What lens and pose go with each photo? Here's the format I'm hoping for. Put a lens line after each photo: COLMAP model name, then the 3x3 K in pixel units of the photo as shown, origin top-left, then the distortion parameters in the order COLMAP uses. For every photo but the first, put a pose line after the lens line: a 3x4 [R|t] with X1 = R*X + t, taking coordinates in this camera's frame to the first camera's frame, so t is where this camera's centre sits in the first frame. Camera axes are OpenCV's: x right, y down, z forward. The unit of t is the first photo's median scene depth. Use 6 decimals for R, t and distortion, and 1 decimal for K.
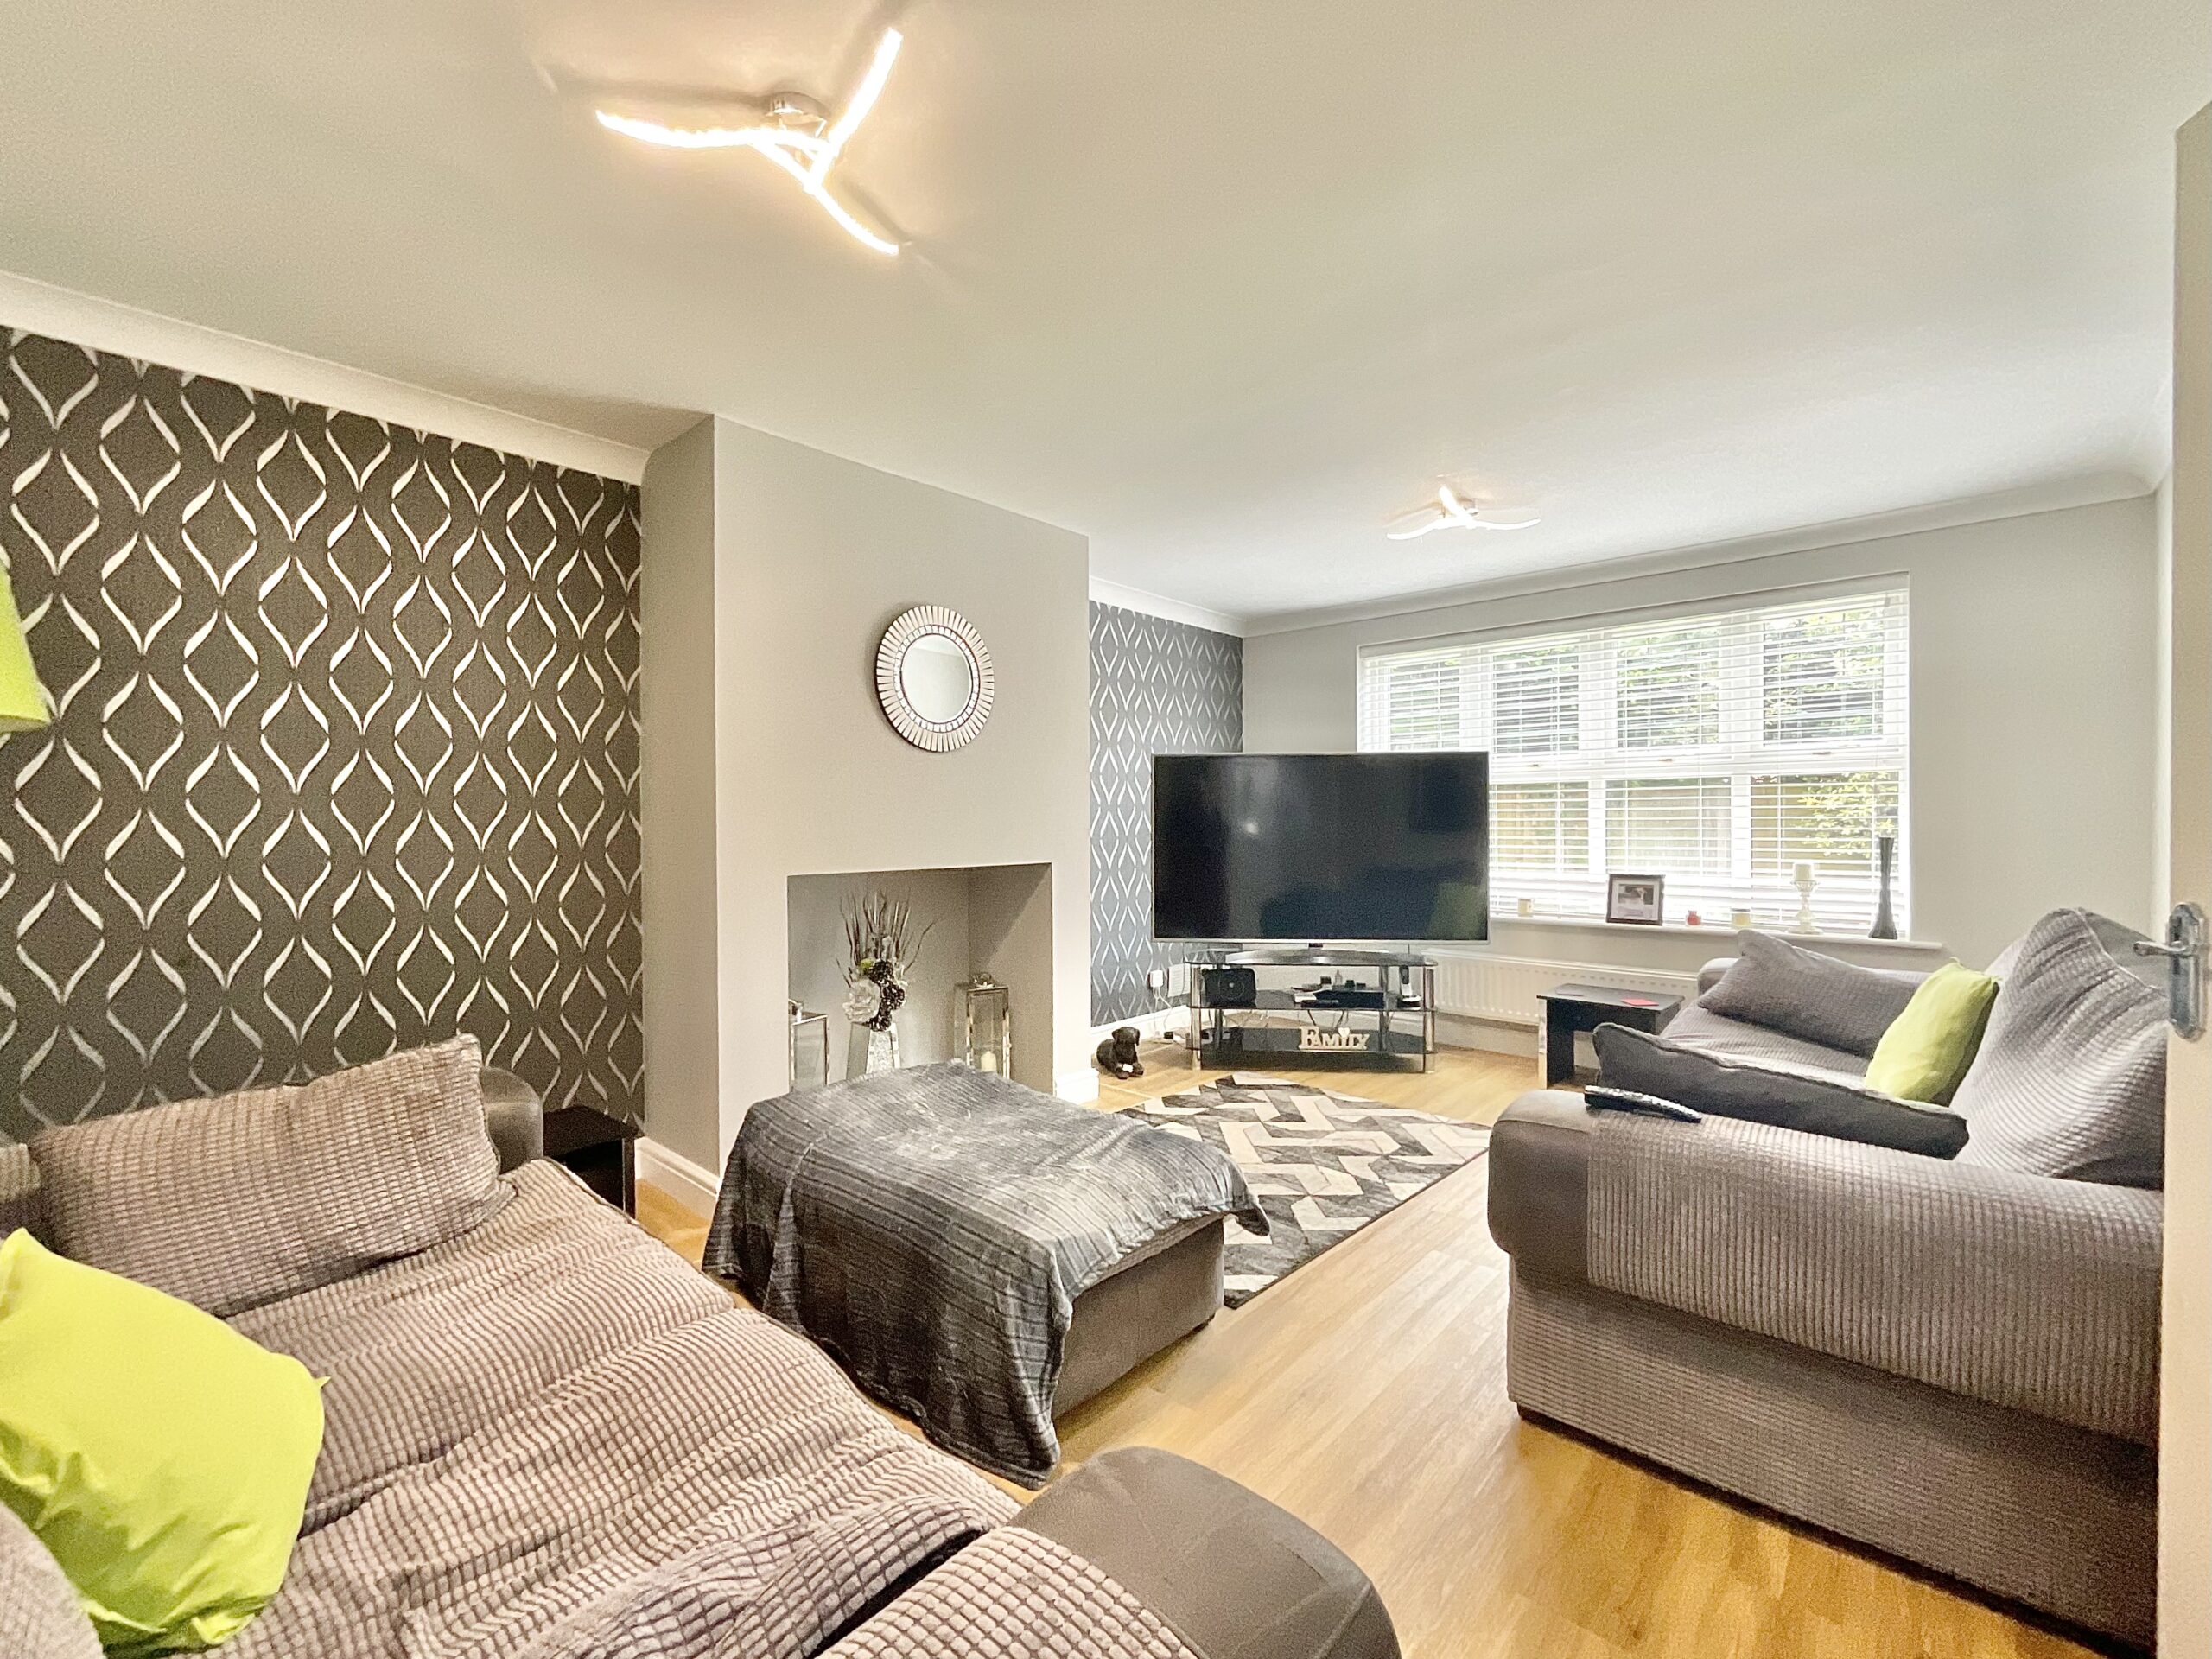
lens RADIAL K [[897.4, 0, 1103.8], [0, 897.4, 825.0], [0, 0, 1]] dist [0.001513, 0.000673]
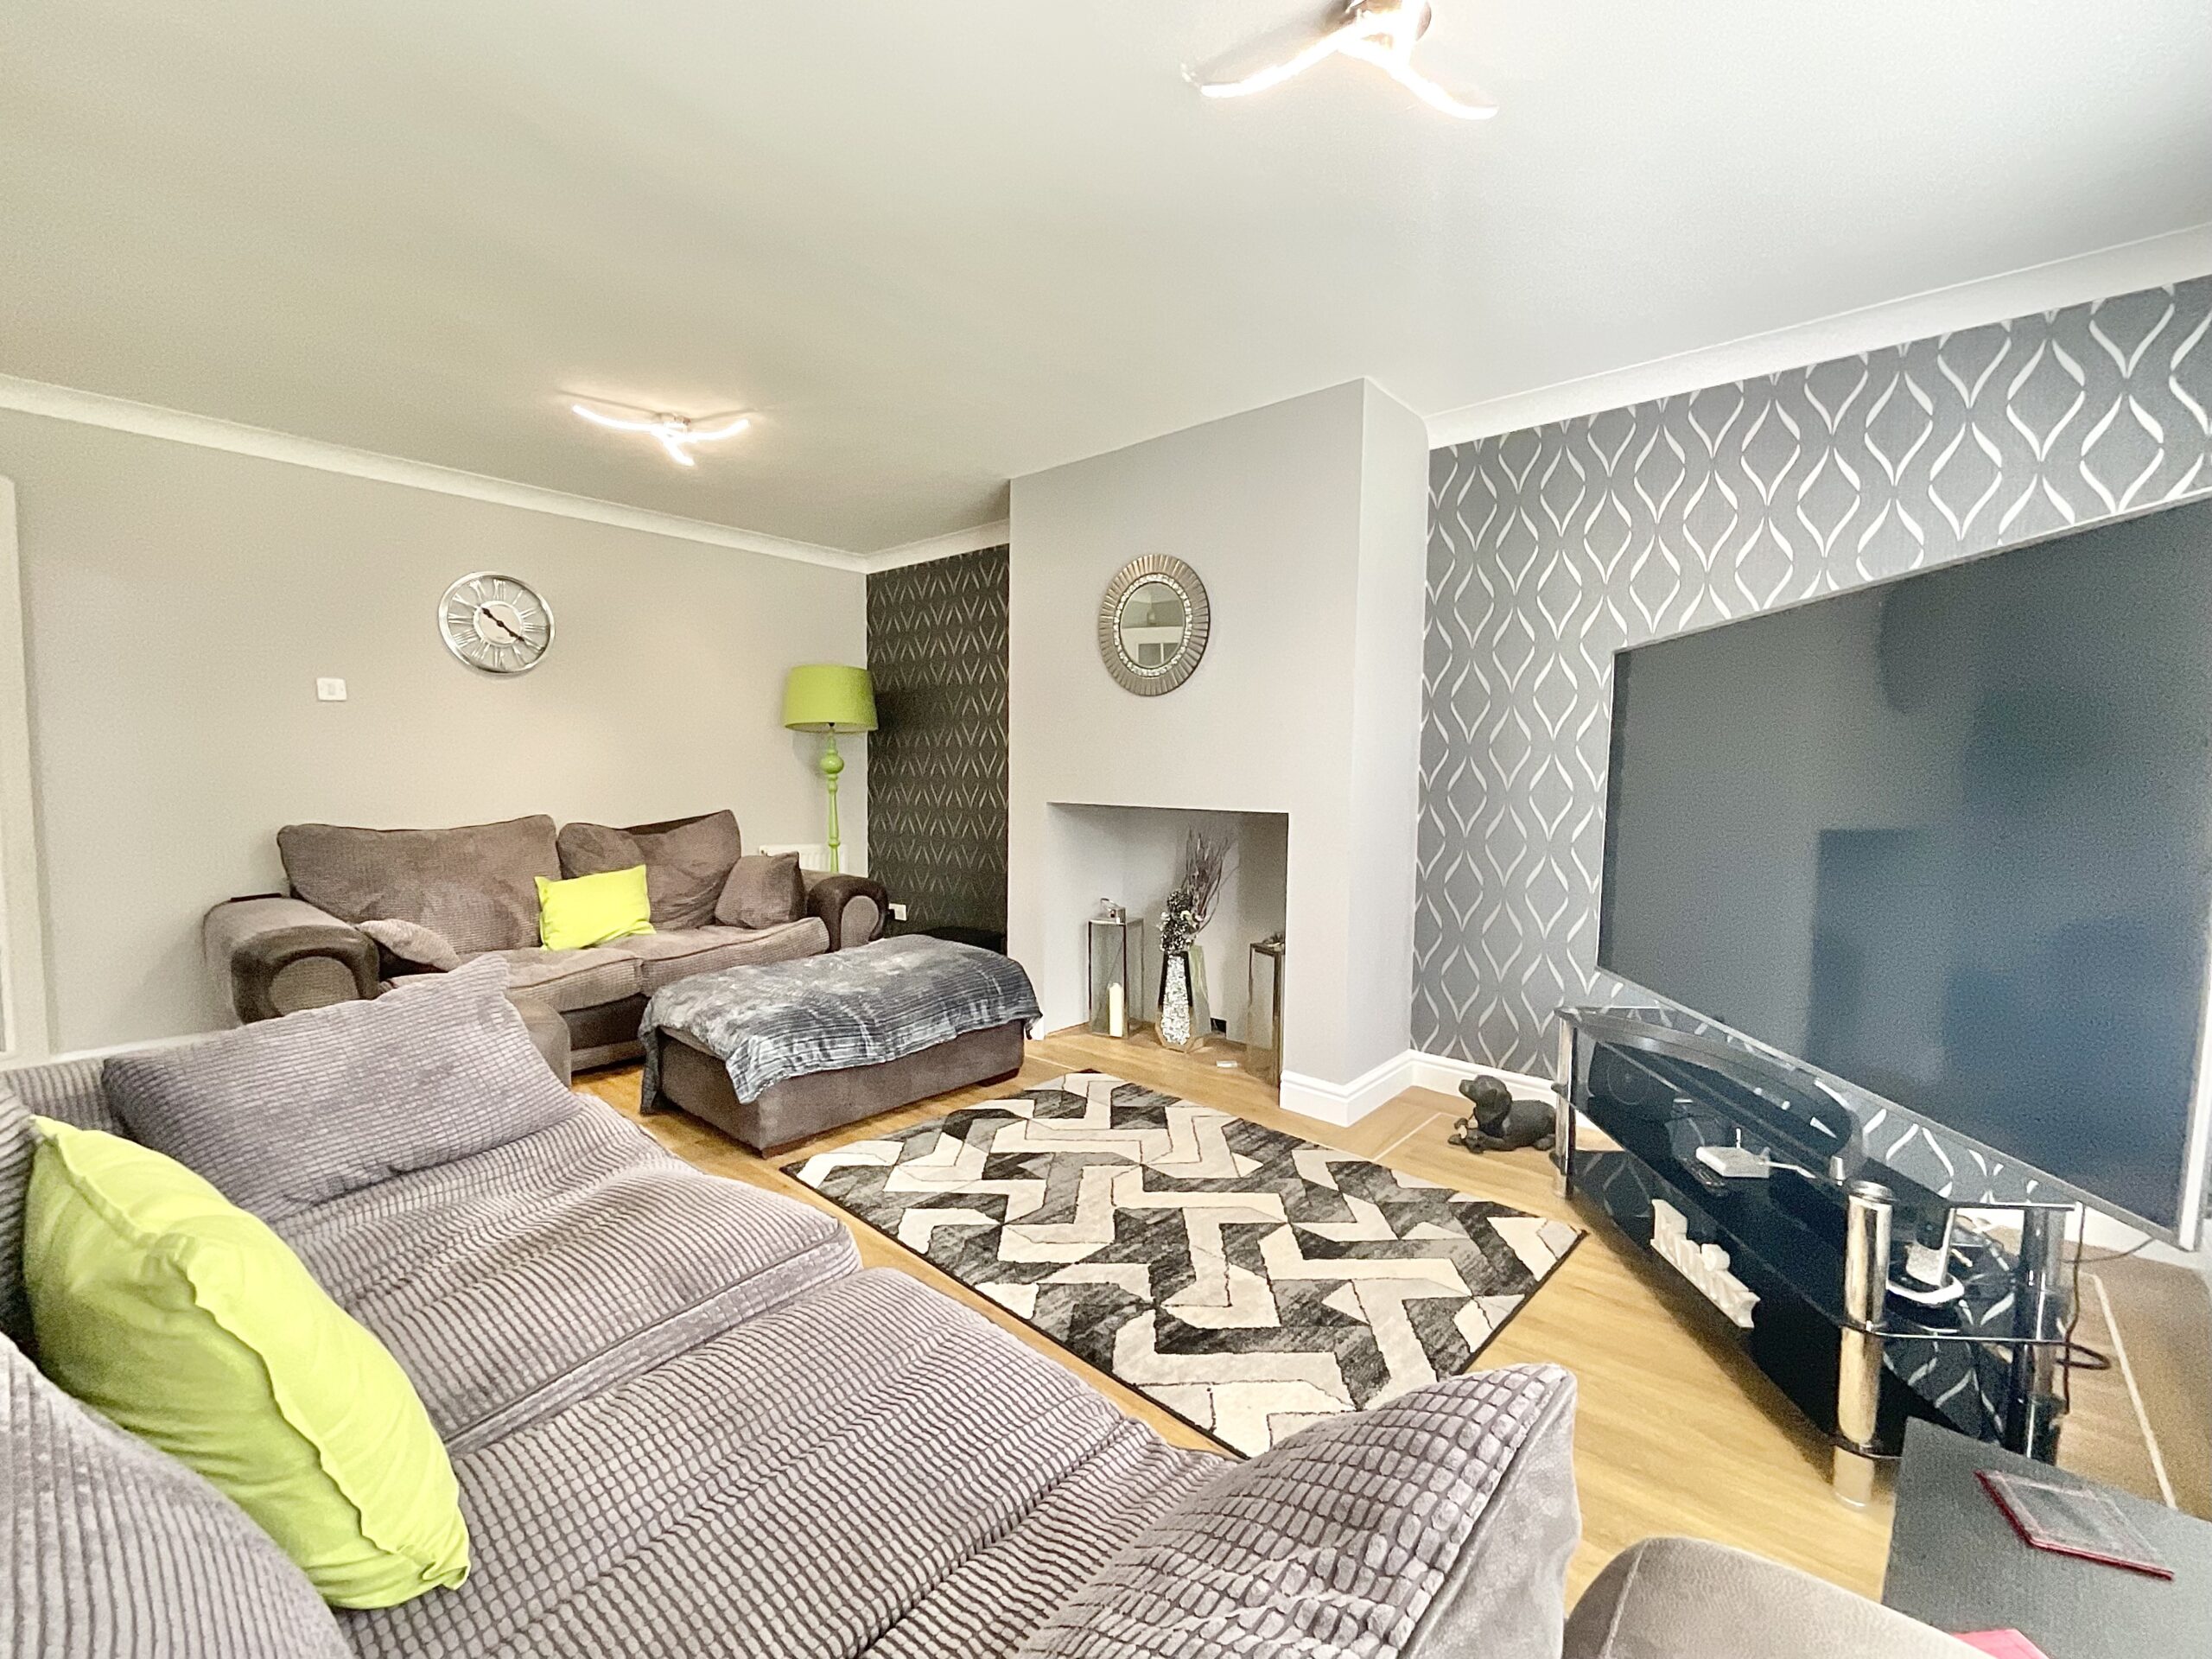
lens RADIAL K [[897.4, 0, 1102.2], [0, 897.4, 833.6], [0, 0, 1]] dist [0.001513, 0.000673]
pose [[0.054637, 0.076024, -0.995608, 0.813894], [-0.015302, 0.997044, 0.075294, 0.000165], [0.998389, 0.011121, 0.055639, 0.838399]]
